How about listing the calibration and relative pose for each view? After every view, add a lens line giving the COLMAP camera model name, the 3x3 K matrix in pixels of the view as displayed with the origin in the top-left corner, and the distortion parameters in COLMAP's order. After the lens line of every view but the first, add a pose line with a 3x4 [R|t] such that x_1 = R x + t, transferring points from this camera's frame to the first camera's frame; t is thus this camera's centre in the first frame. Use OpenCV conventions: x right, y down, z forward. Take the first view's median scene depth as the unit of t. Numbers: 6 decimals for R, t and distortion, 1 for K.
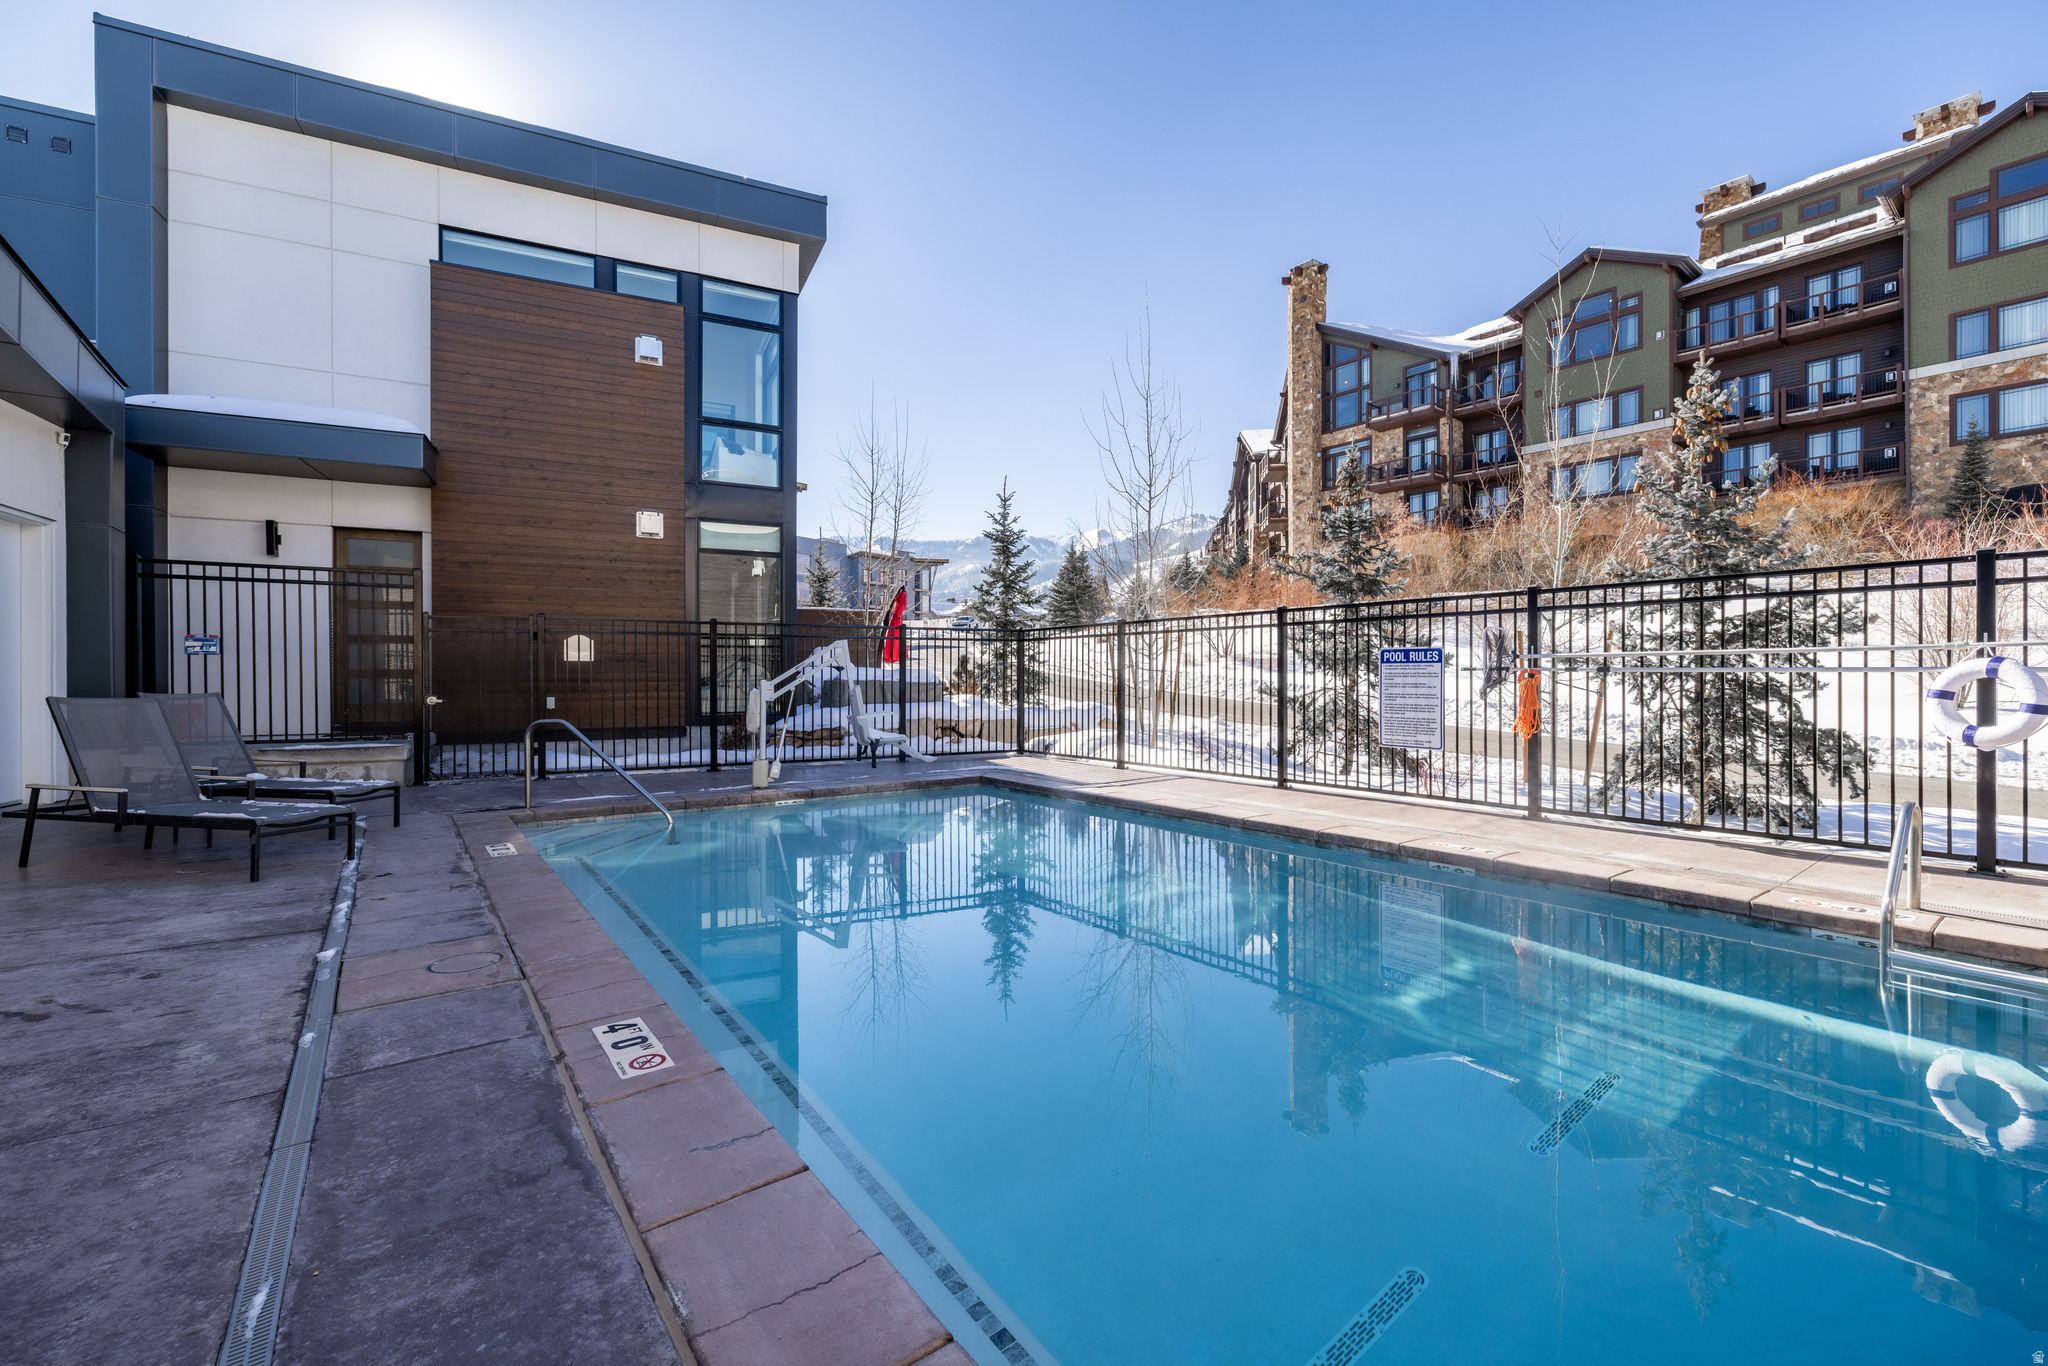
lens RADIAL K [[854.2, 0, 1024.0], [0, 854.2, 682.0], [0, 0, 1]] dist [0.003595, -0.001600]
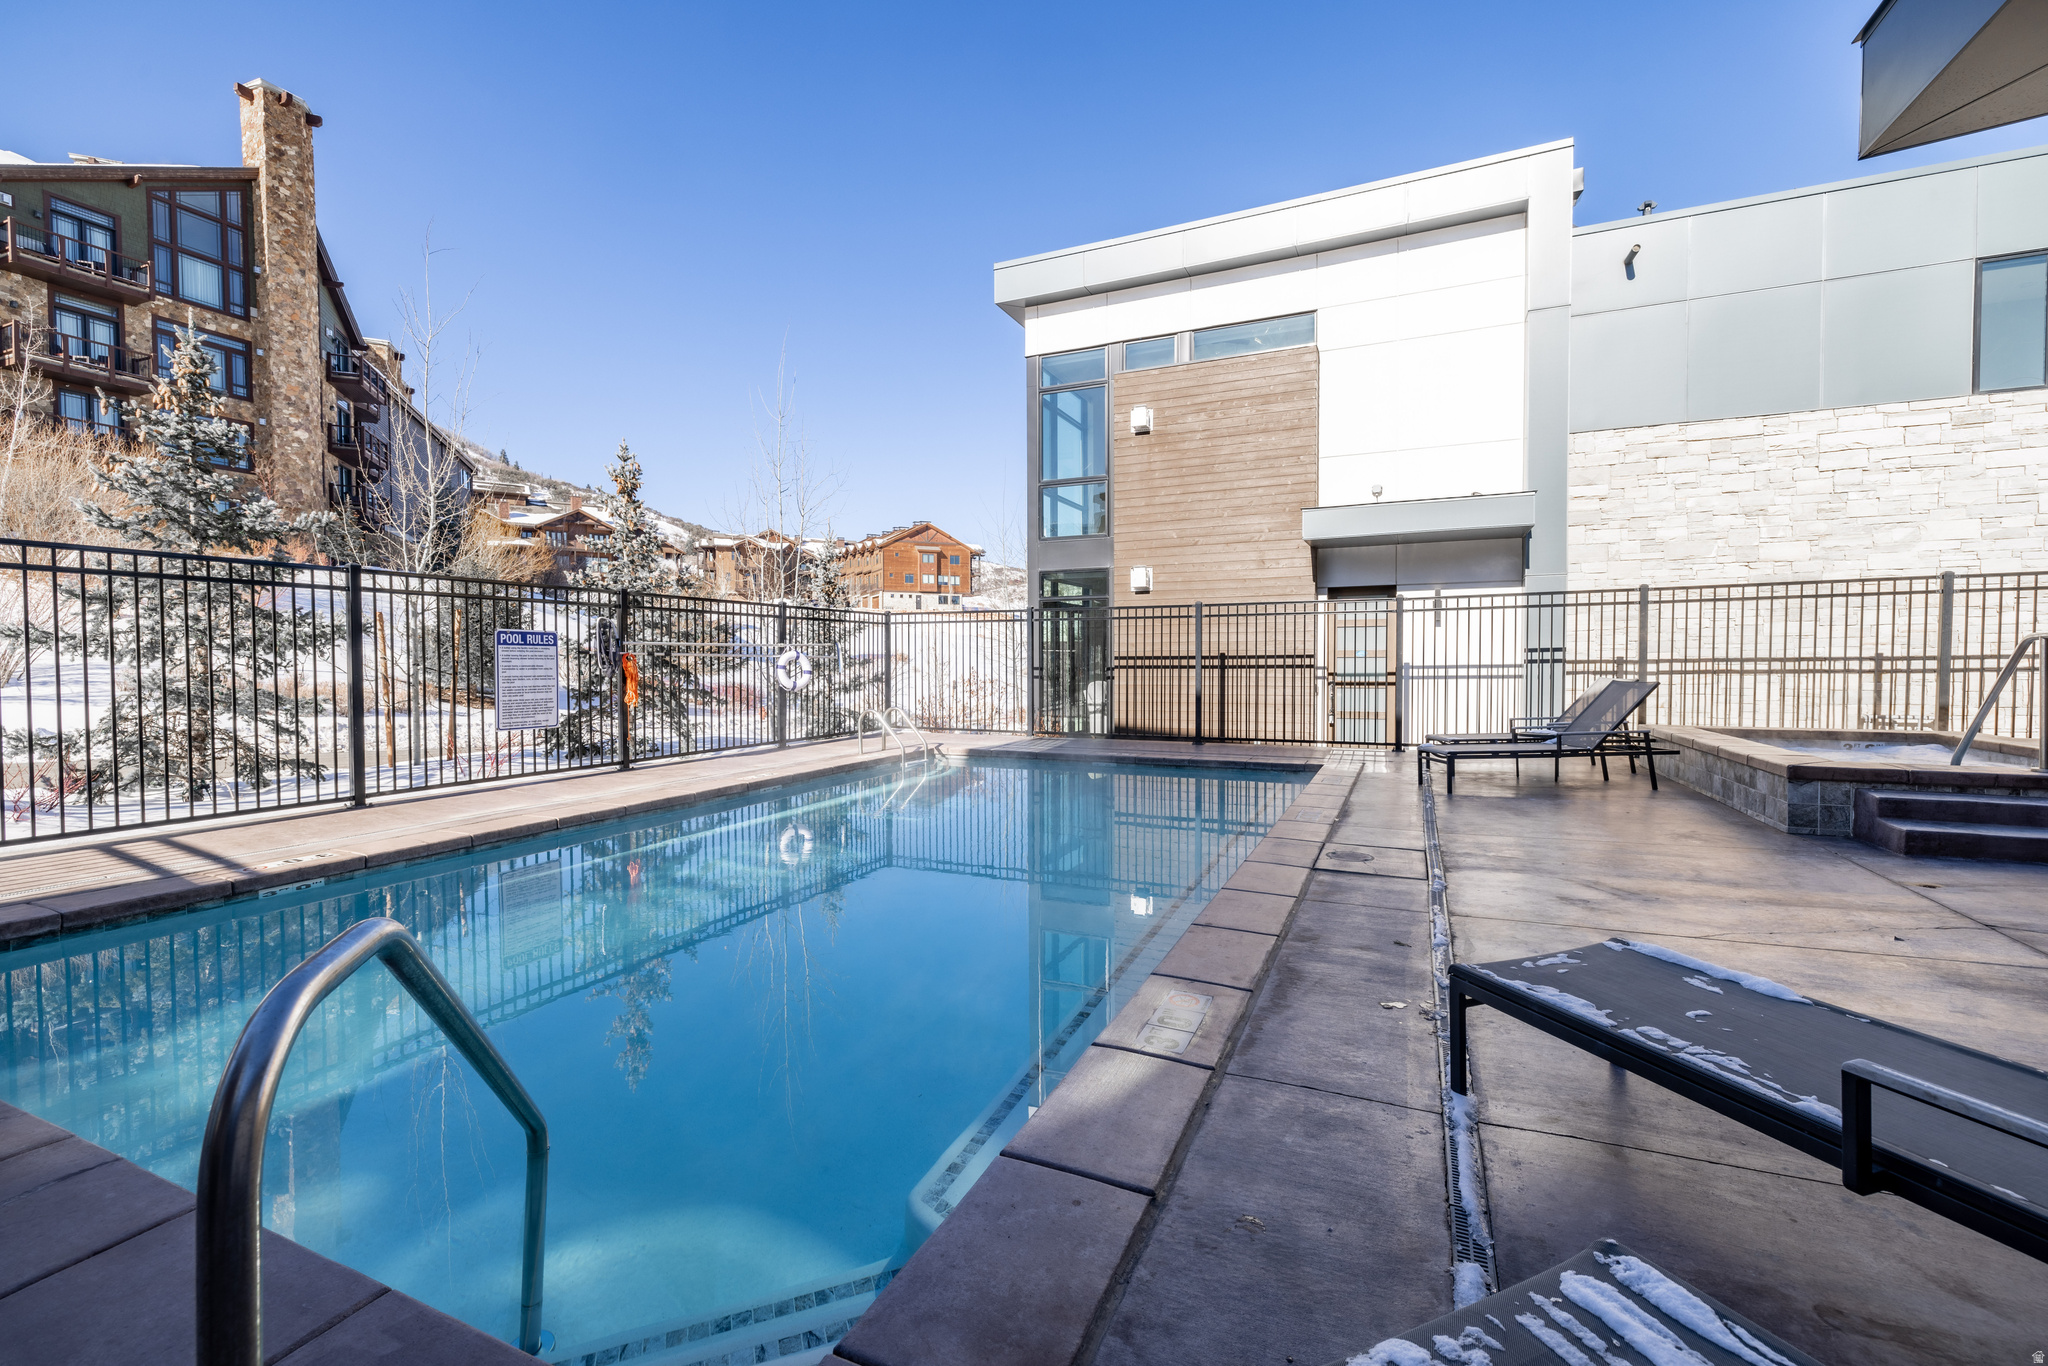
lens RADIAL K [[854.2, 0, 1028.1], [0, 854.2, 681.3], [0, 0, 1]] dist [0.003595, -0.001600]
pose [[-0.489206, -0.022297, 0.871883, -0.565697], [0.007172, 0.999537, 0.029586, -0.004247], [-0.872139, 0.020727, -0.488819, 0.752788]]
